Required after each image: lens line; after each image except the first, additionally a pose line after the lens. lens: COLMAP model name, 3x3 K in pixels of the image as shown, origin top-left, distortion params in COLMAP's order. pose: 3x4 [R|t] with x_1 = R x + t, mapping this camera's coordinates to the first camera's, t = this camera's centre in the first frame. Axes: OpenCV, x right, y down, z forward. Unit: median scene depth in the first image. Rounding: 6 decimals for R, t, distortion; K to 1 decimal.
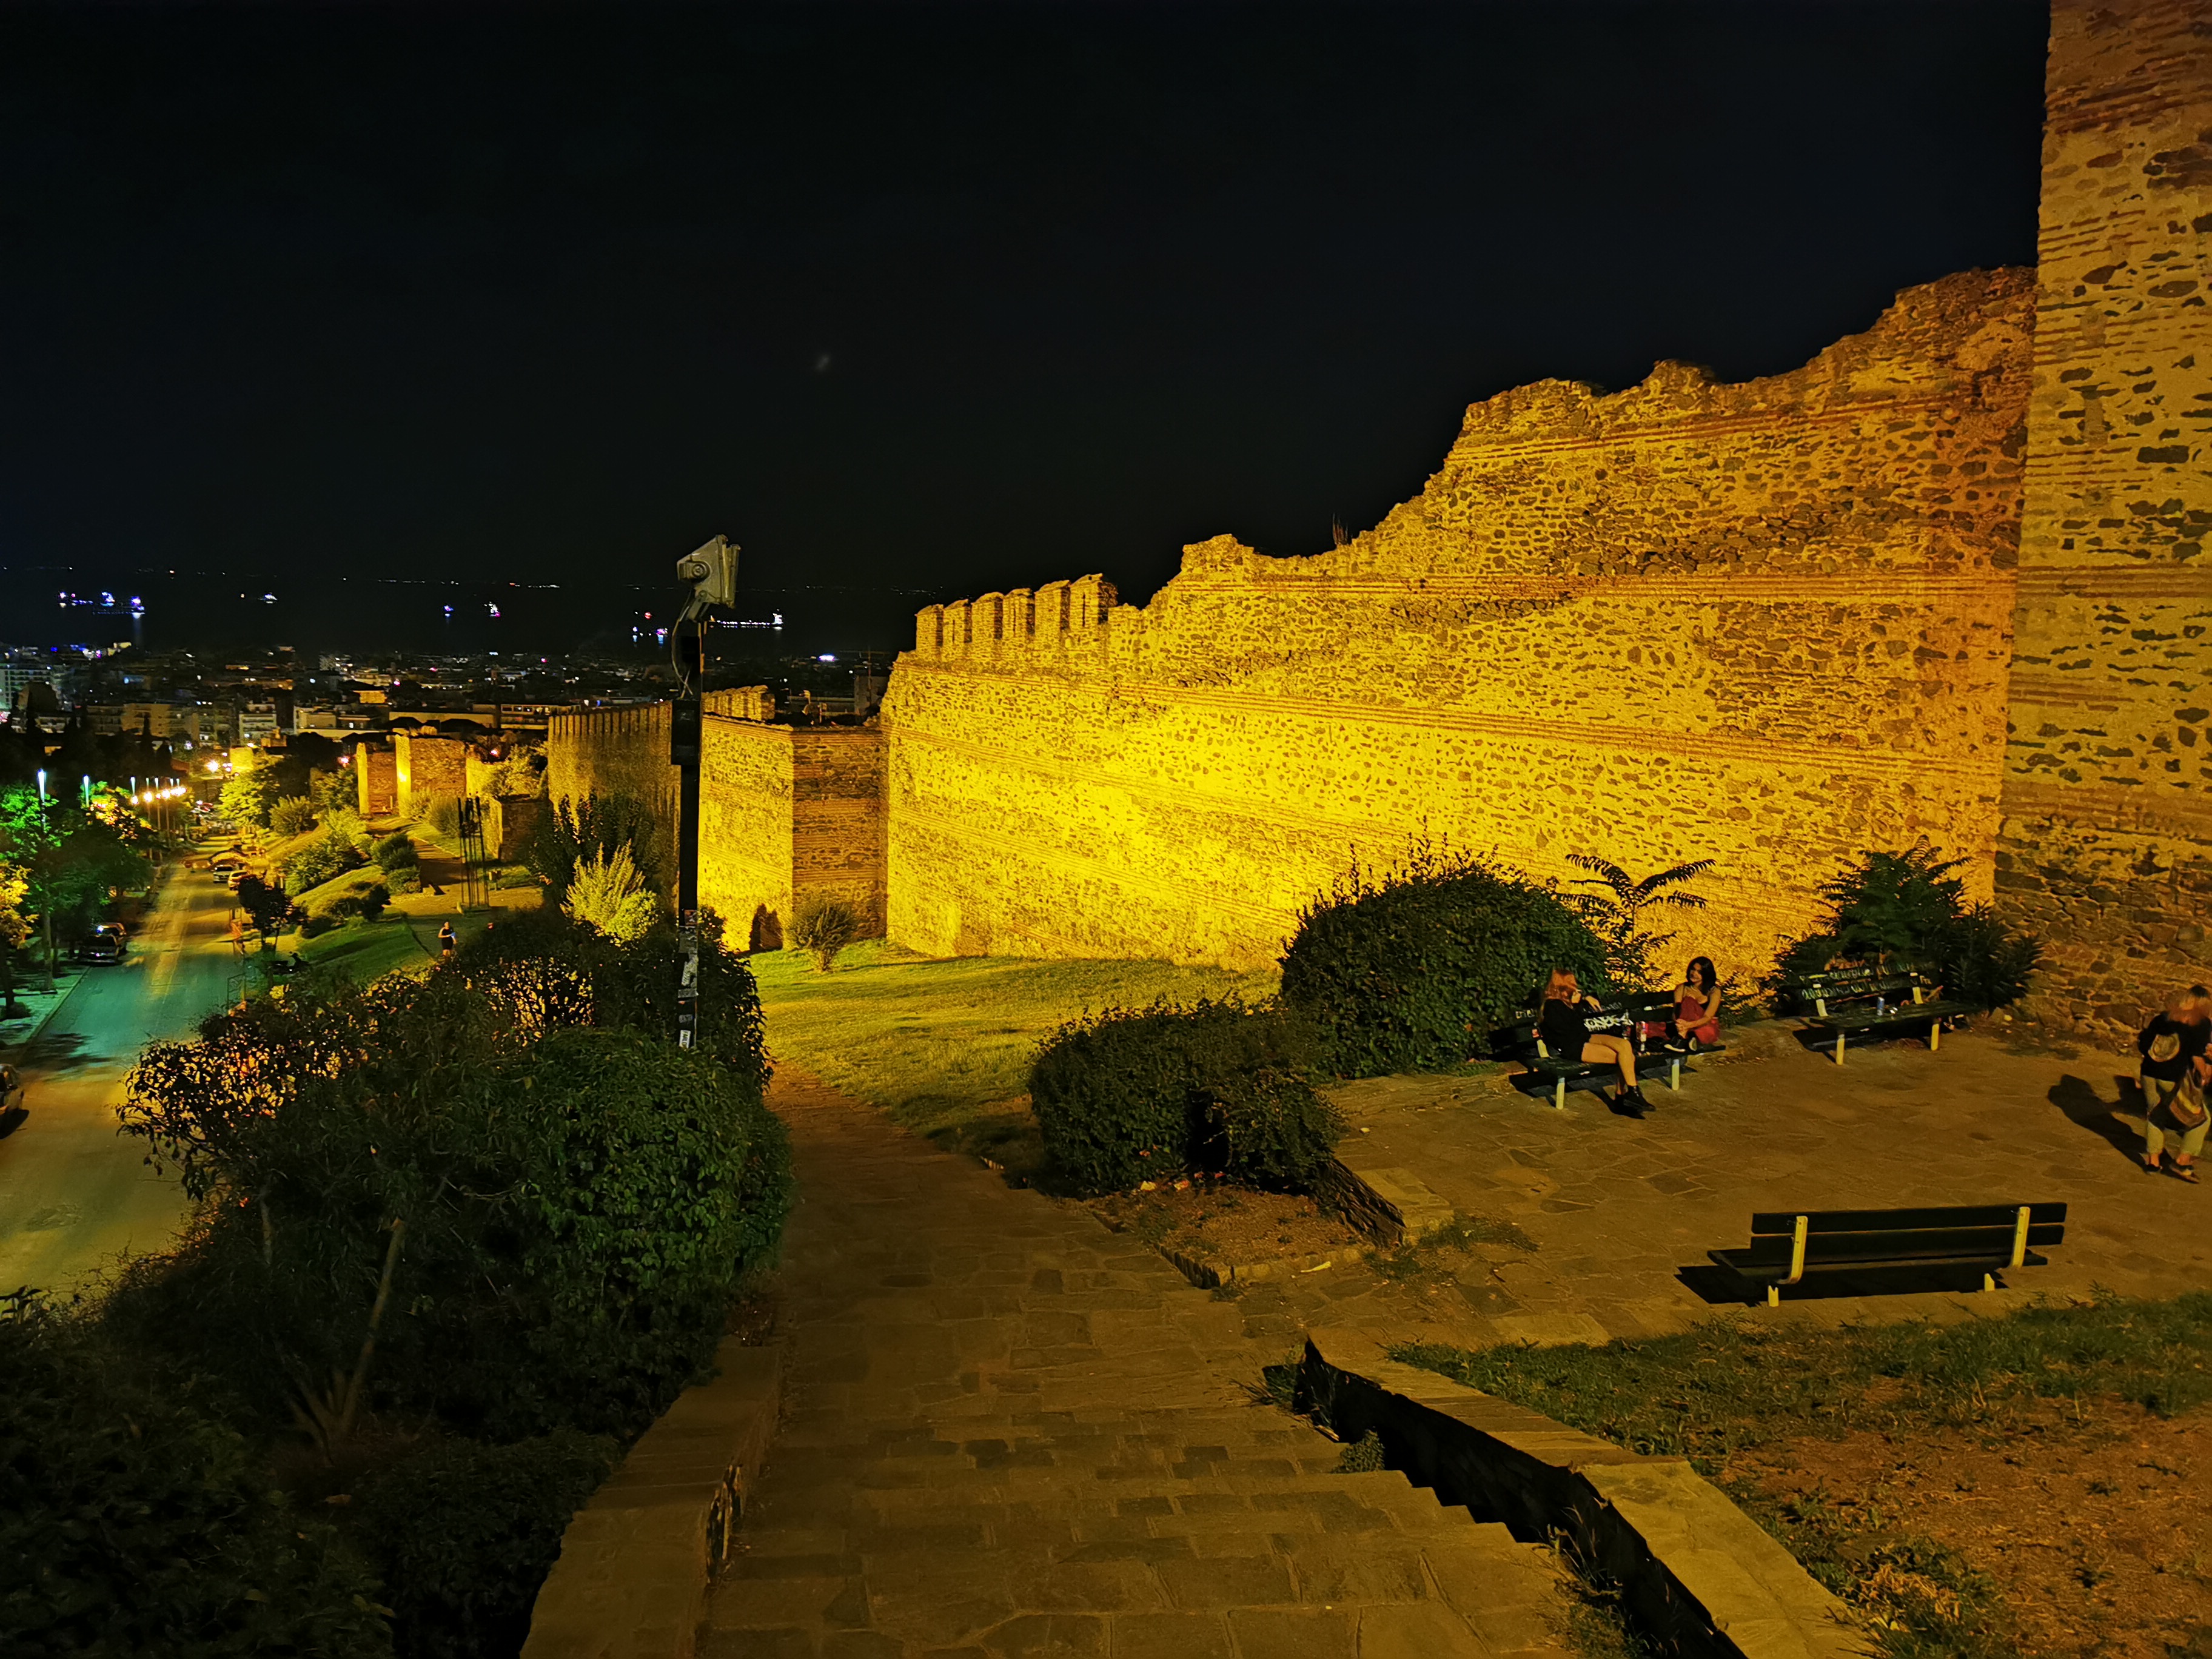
lens RADIAL K [[1716.9, 0, 1106.0], [0, 1716.9, 829.5], [0, 0, 1]] dist [0.109899, -0.157778]
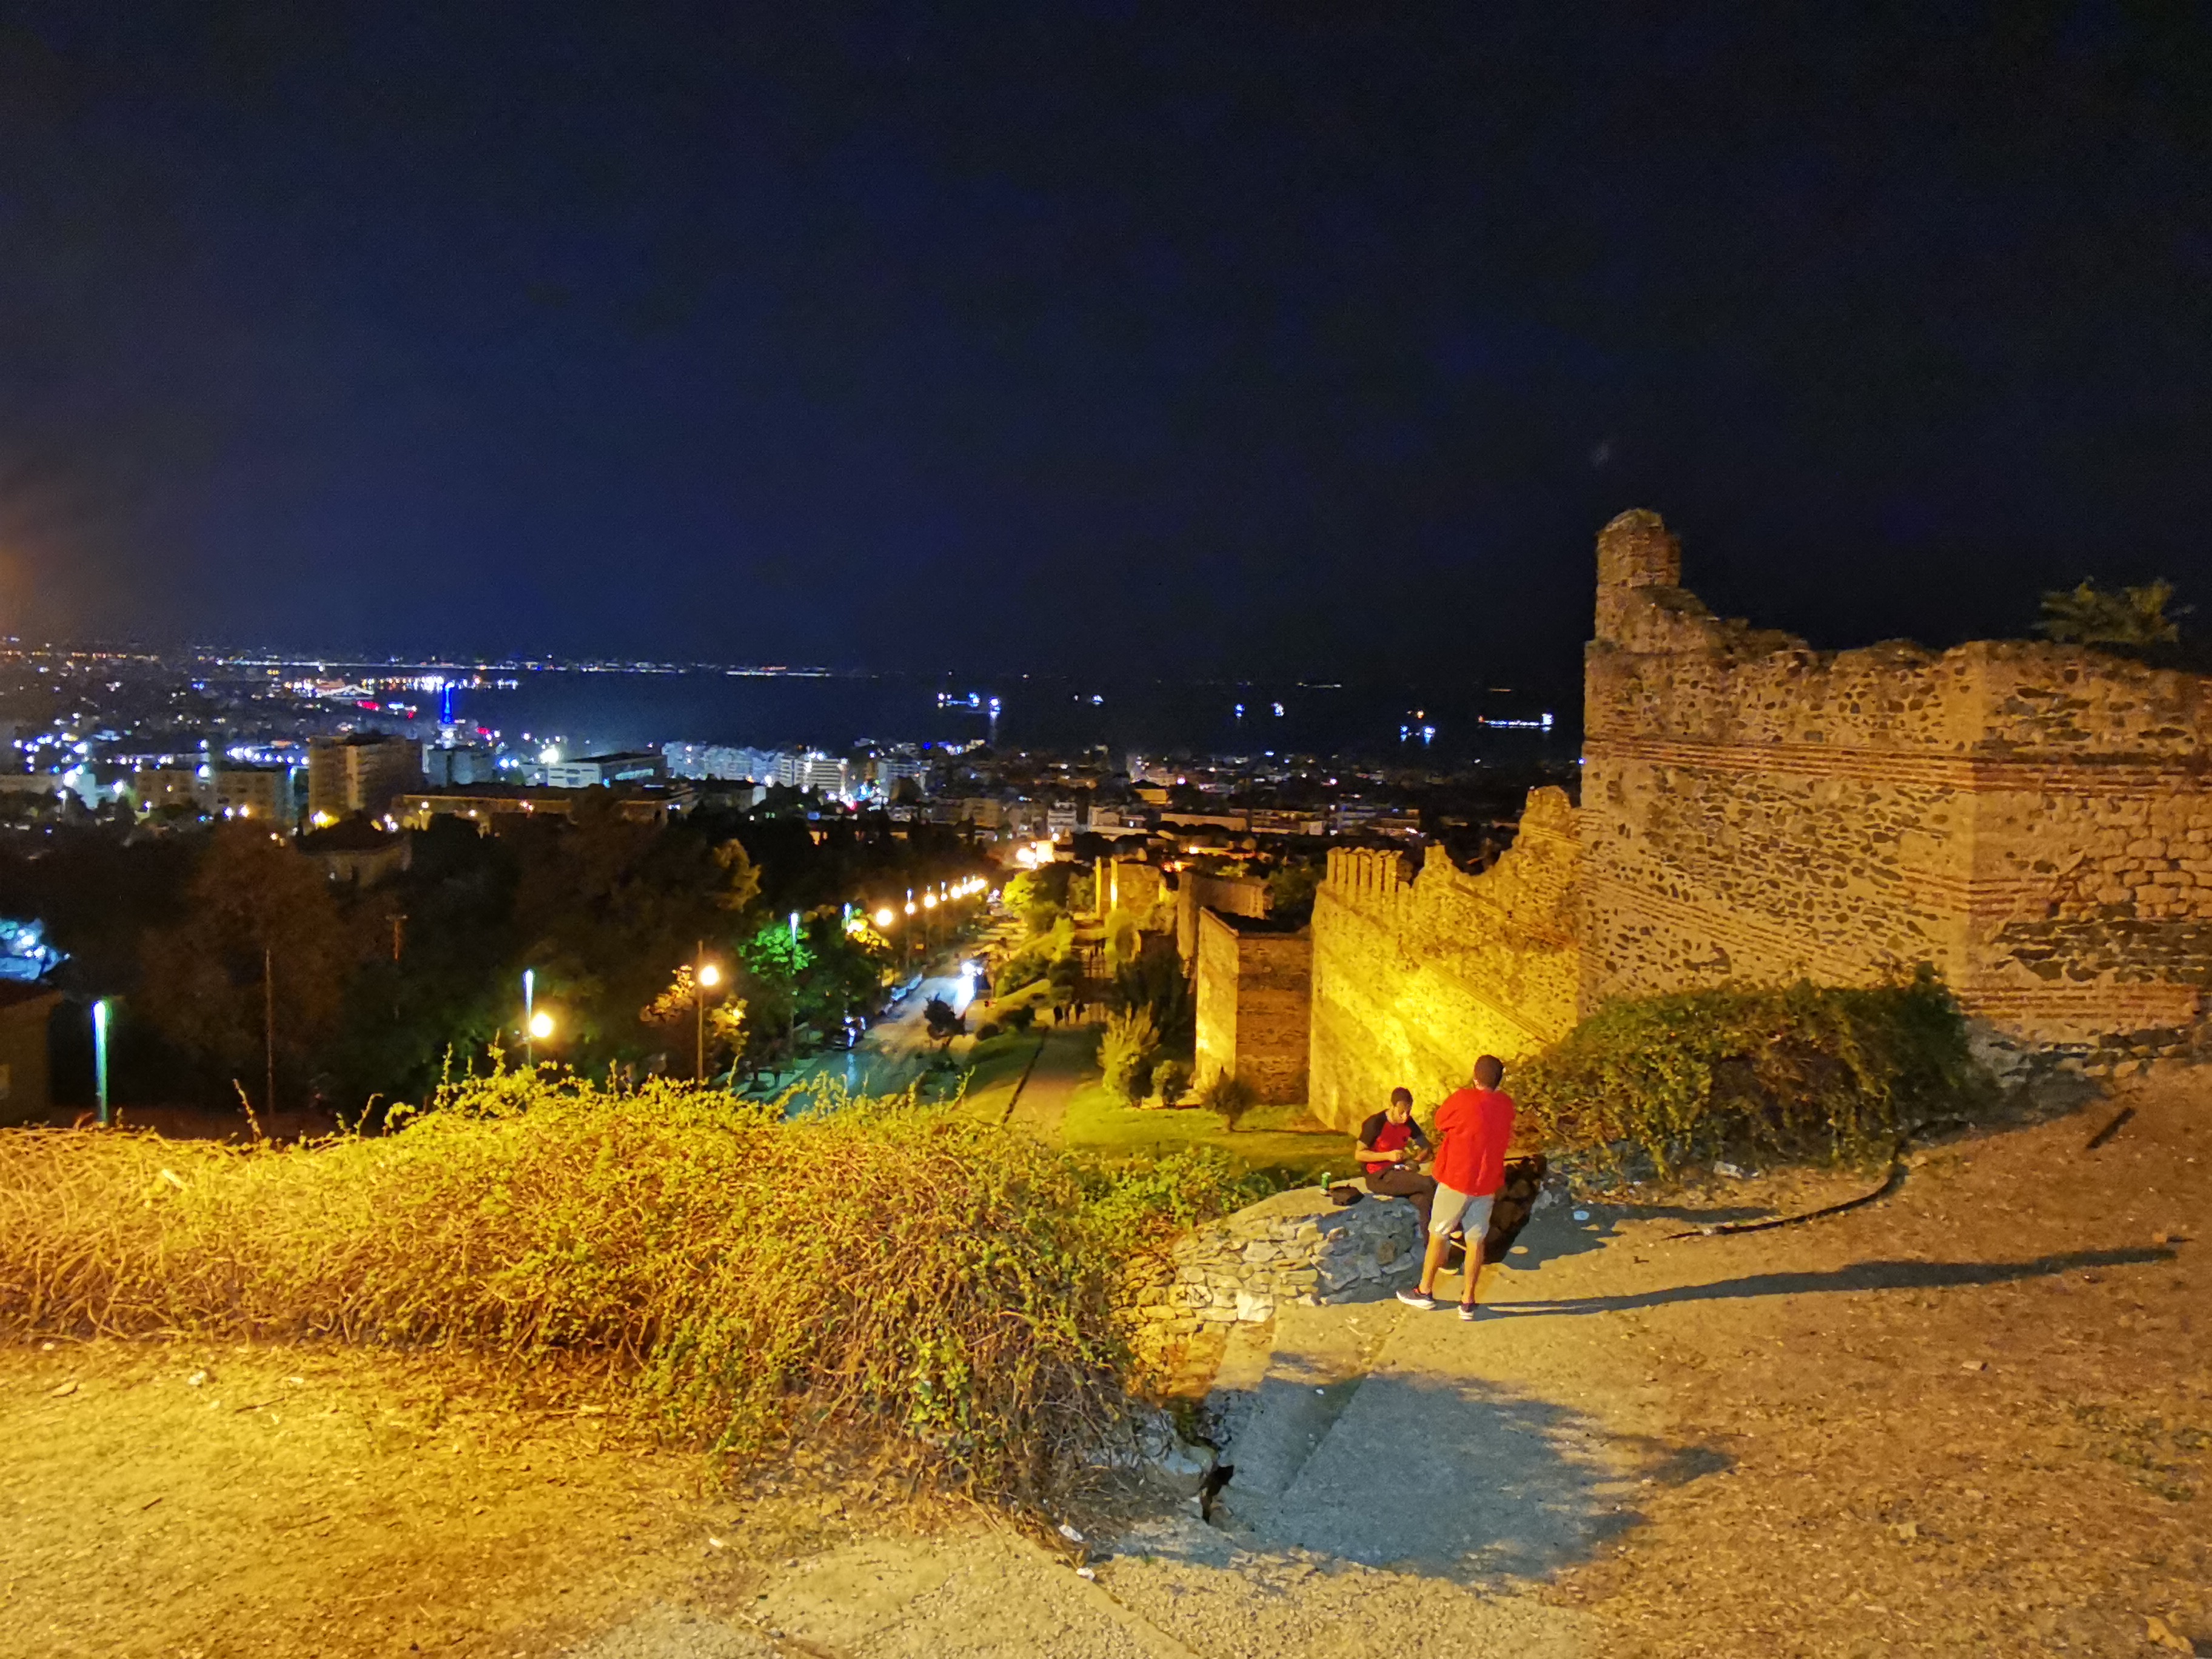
lens RADIAL K [[1680.9, 0, 1074.2], [0, 1680.9, 829.6], [0, 0, 1]] dist [-0.056096, 0.055286]
pose [[0.900688, 0.034538, -0.433092, 0.242155], [-0.060363, 0.997115, -0.046019, -0.070276], [0.430253, 0.067591, 0.900174, -0.176555]]
